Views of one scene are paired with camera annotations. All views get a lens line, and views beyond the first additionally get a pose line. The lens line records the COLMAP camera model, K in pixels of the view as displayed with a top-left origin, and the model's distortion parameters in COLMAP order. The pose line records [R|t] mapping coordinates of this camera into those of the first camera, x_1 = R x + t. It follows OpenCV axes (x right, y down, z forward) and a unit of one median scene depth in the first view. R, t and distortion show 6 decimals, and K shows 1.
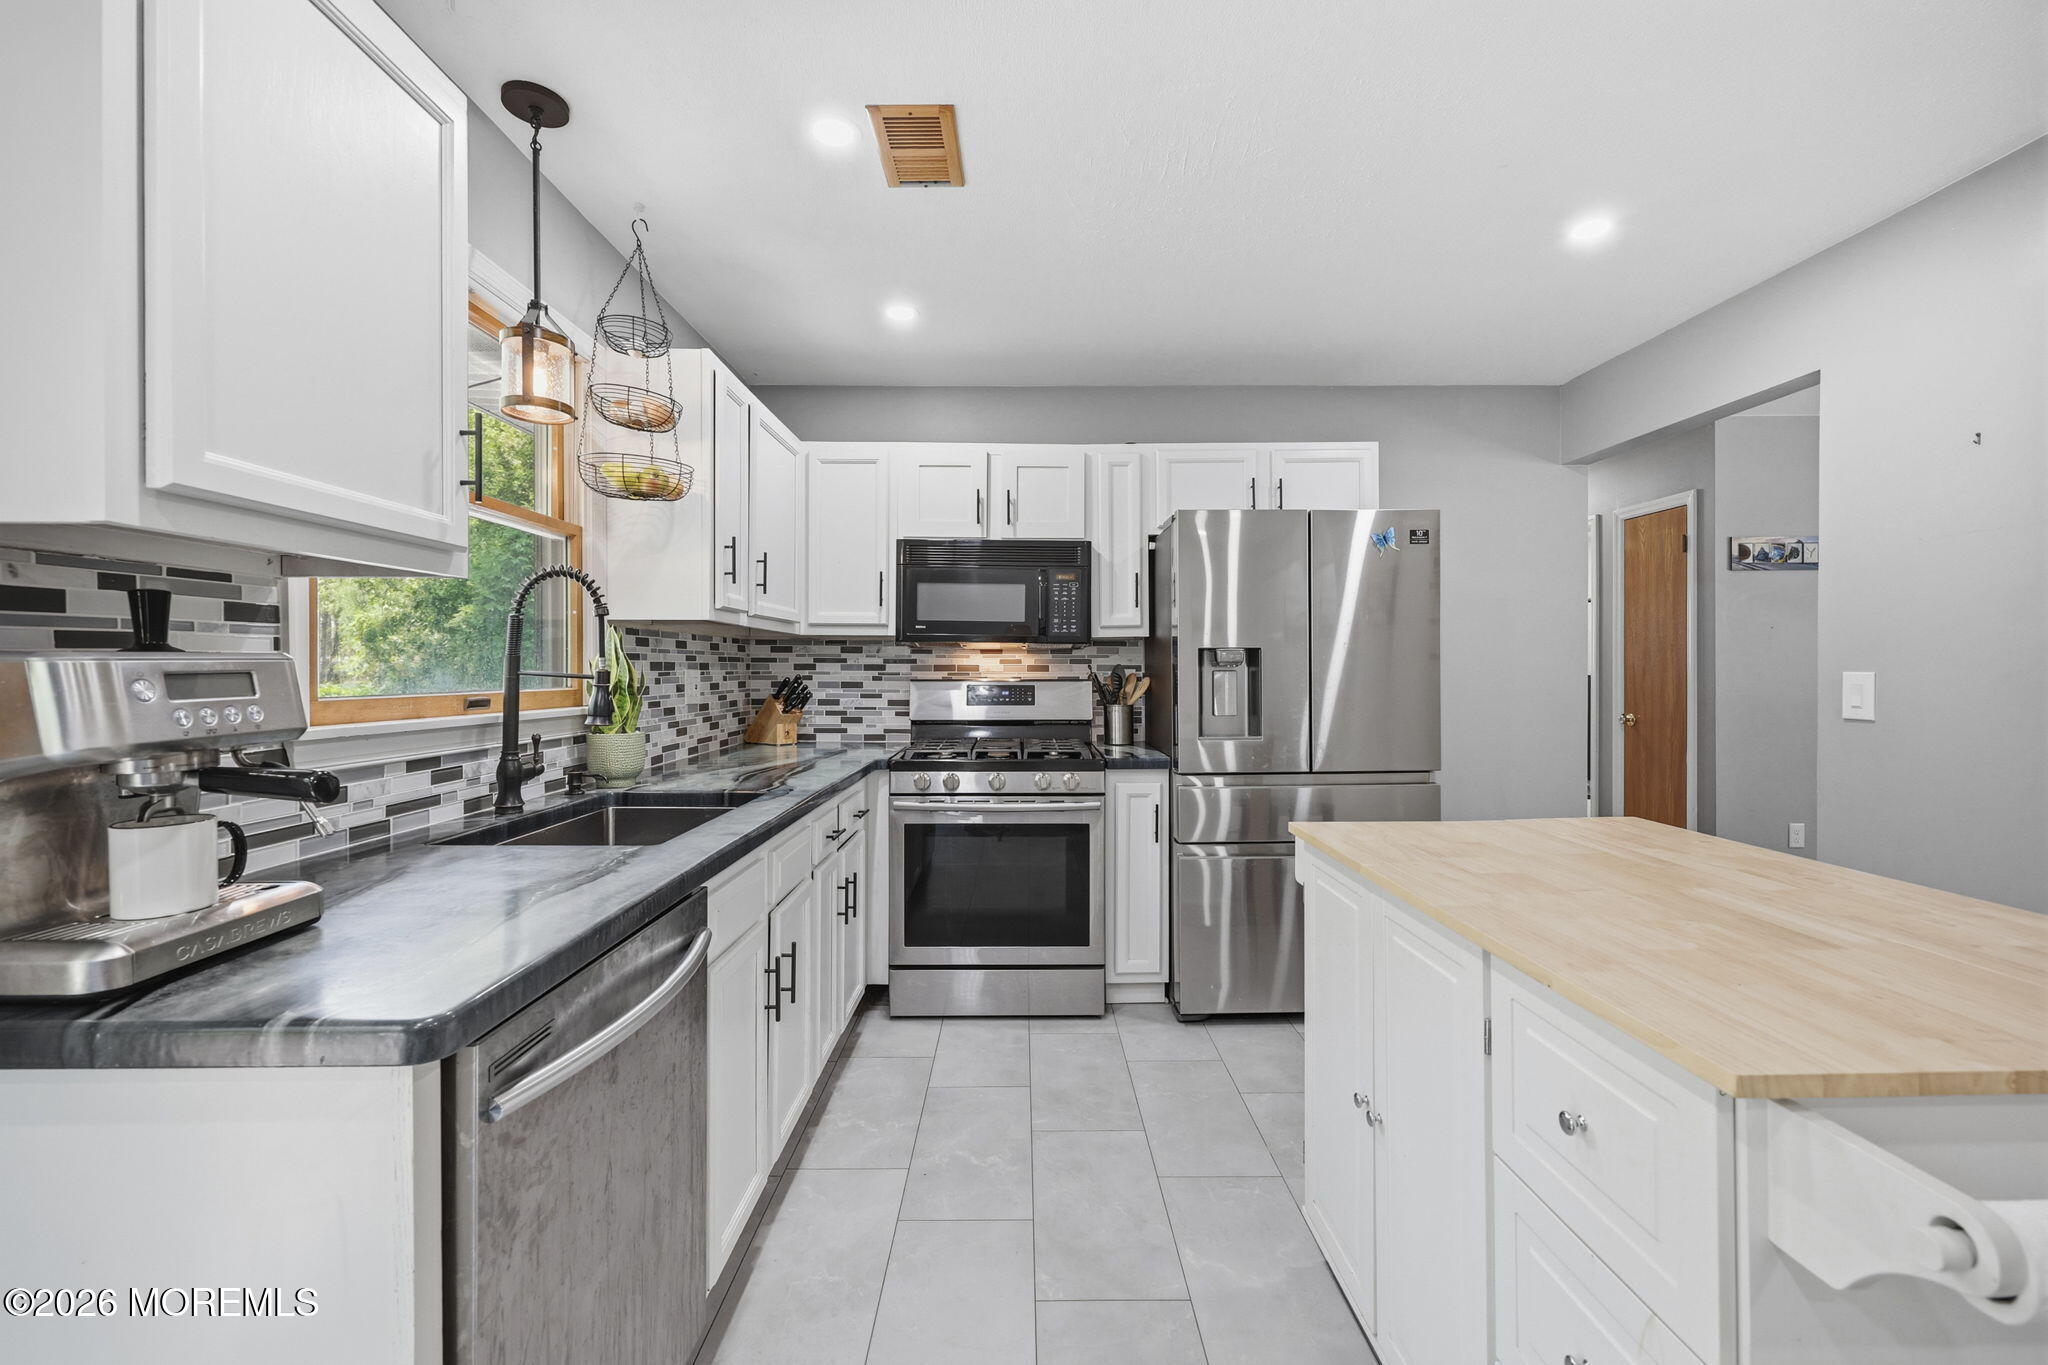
lens RADIAL K [[838.3, 0, 1032.6], [0, 838.3, 682.7], [0, 0, 1]] dist [0.001854, -0.001178]
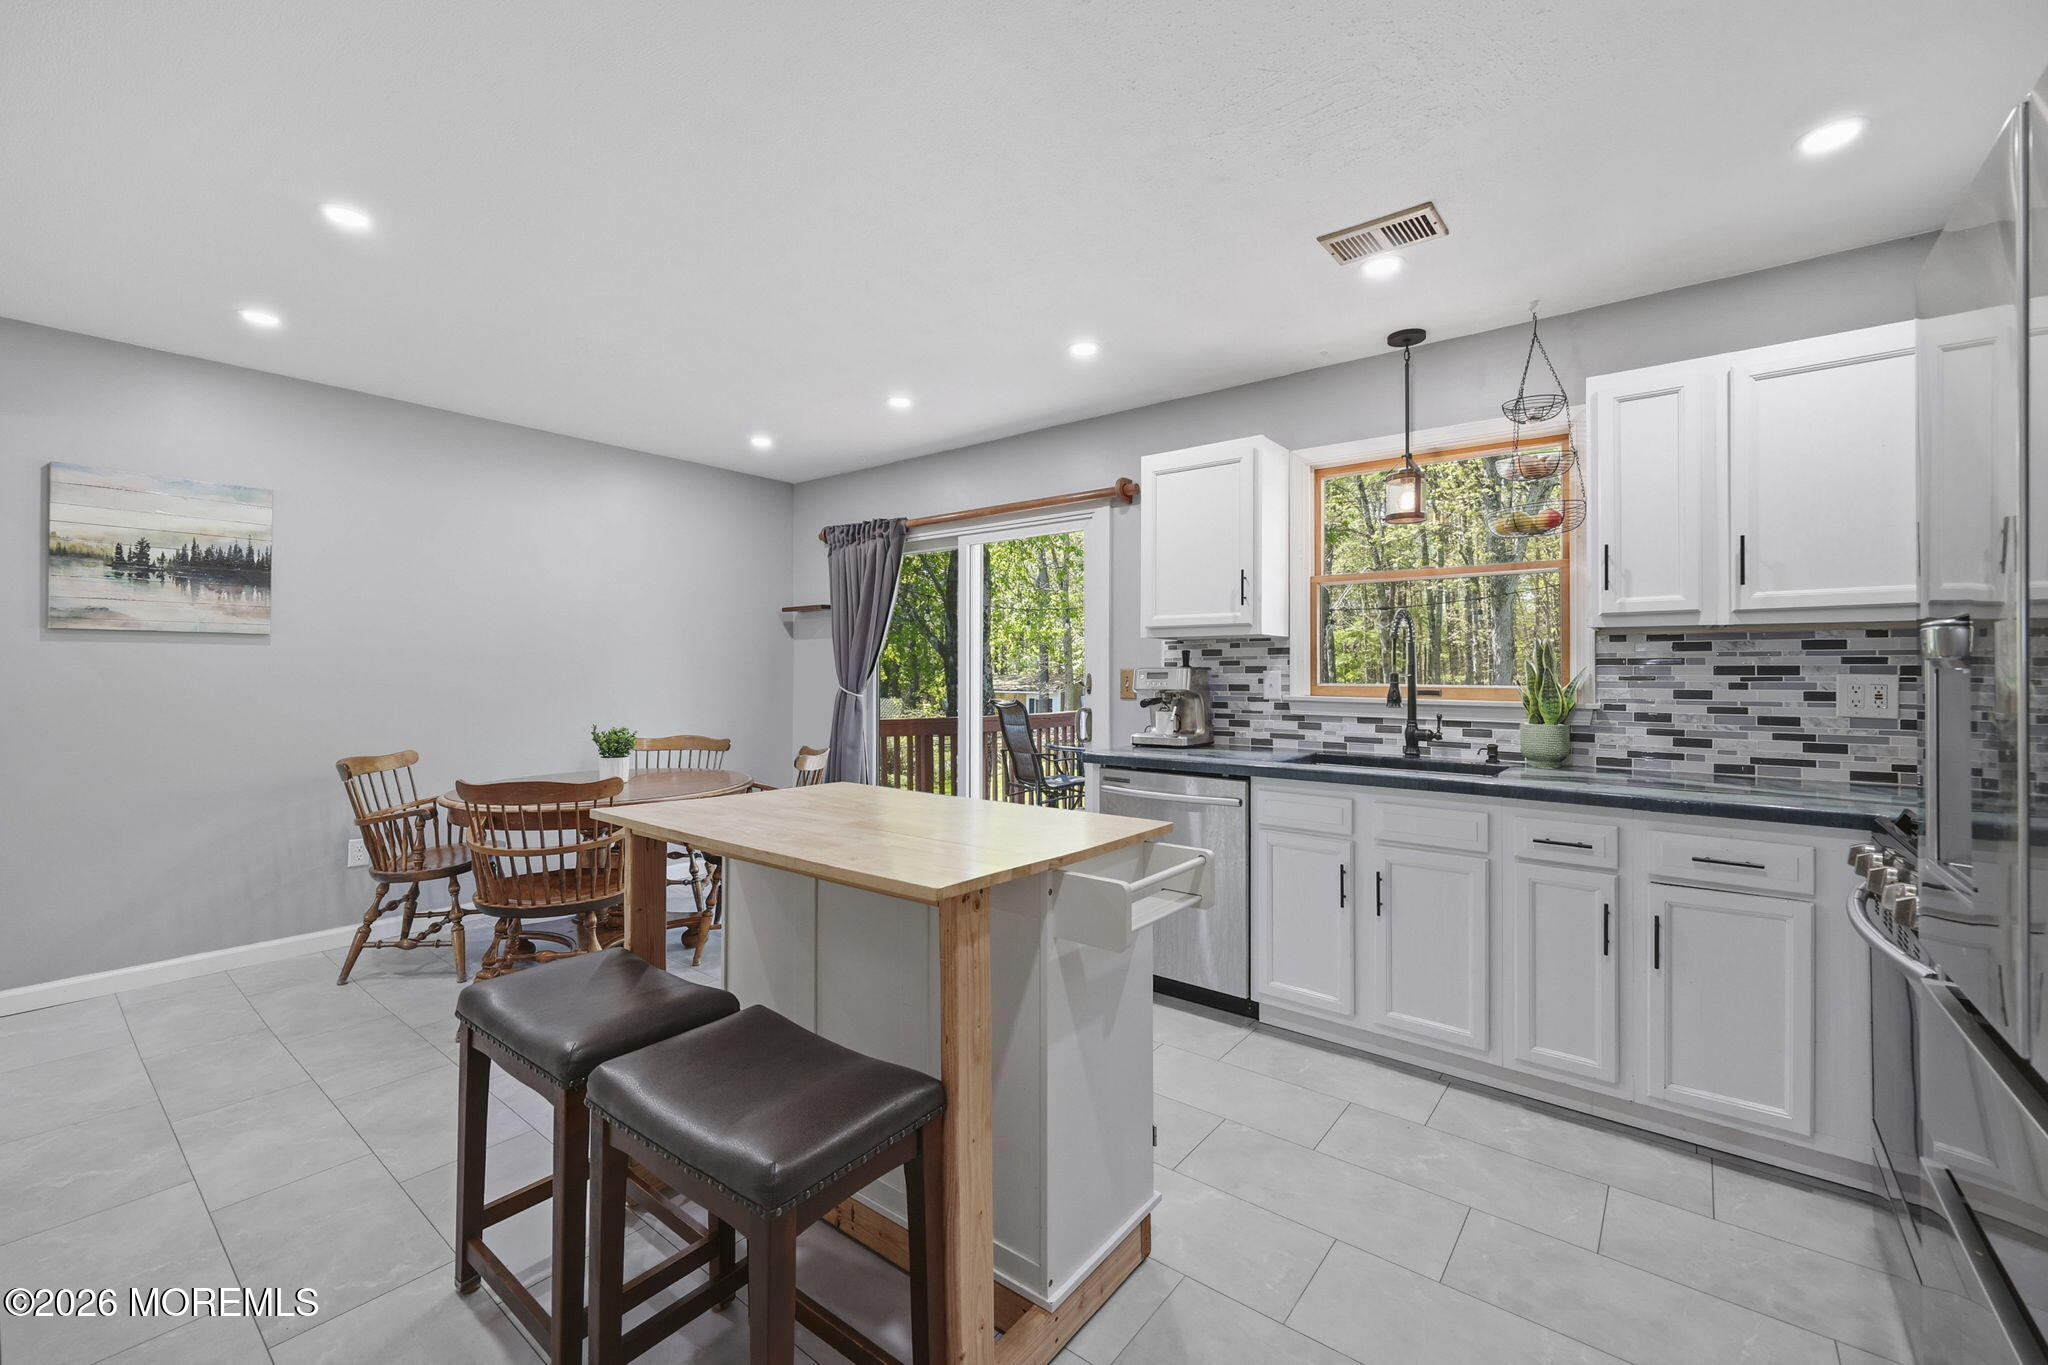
lens RADIAL K [[838.3, 0, 1026.4], [0, 838.3, 665.0], [0, 0, 1]] dist [0.001854, -0.001178]
pose [[-0.625013, -0.004954, -0.780599, 0.651202], [-0.013792, 0.999894, 0.004698, -0.015506], [0.780492, 0.013703, -0.625015, 0.795205]]
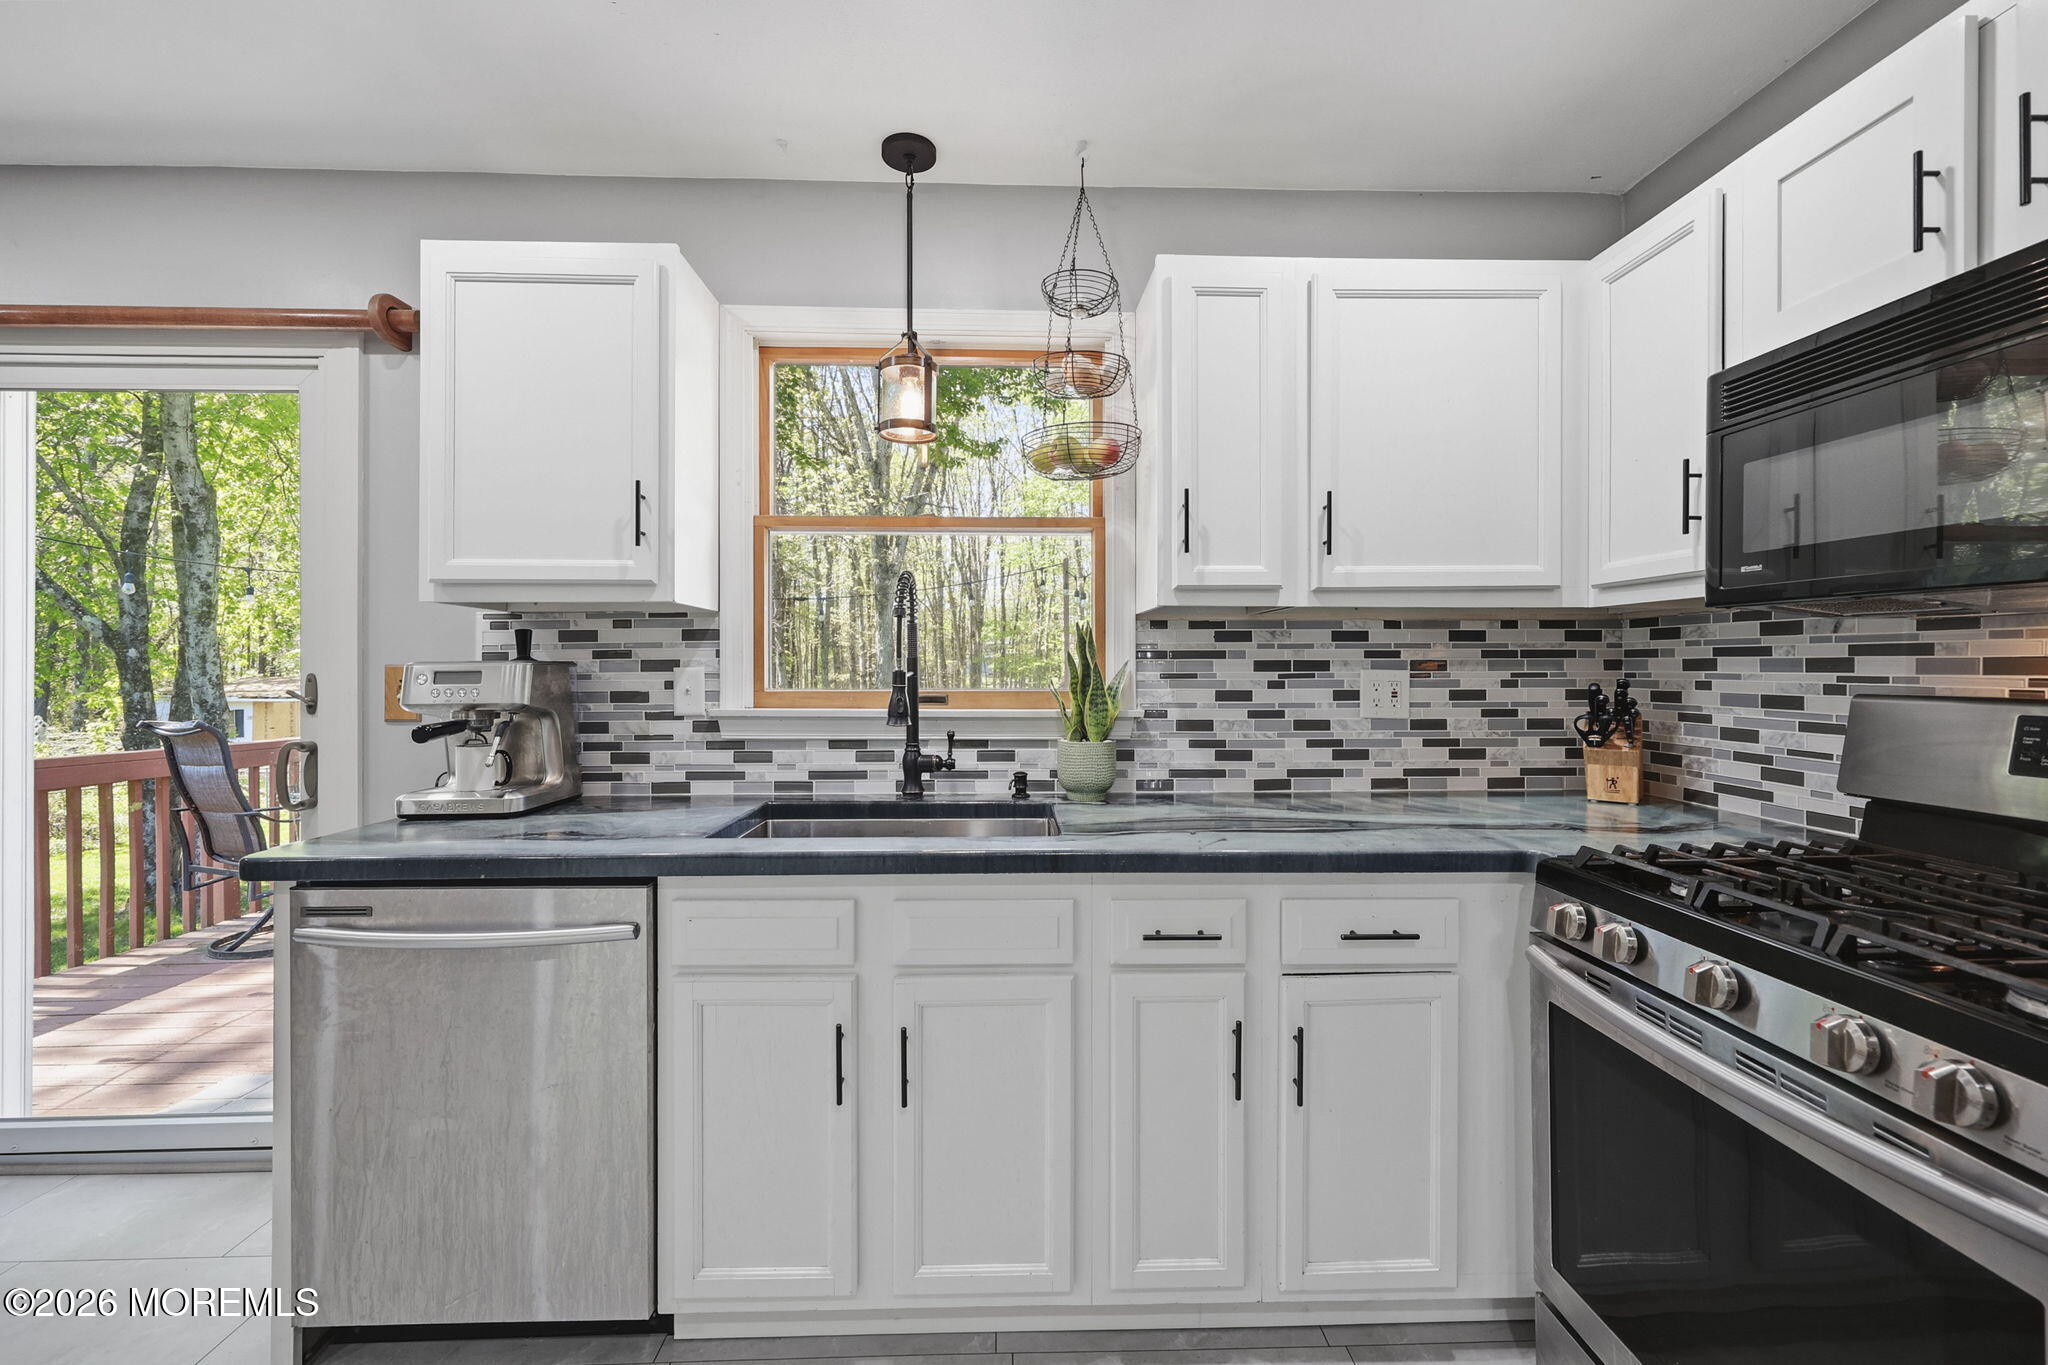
lens RADIAL K [[838.3, 0, 1026.7], [0, 838.3, 667.3], [0, 0, 1]] dist [0.001854, -0.001178]
pose [[0.026179, -0.002536, -0.999654, 0.272727], [-0.015571, 0.999874, -0.002945, -0.009849], [0.999536, 0.015642, 0.026136, 0.615143]]
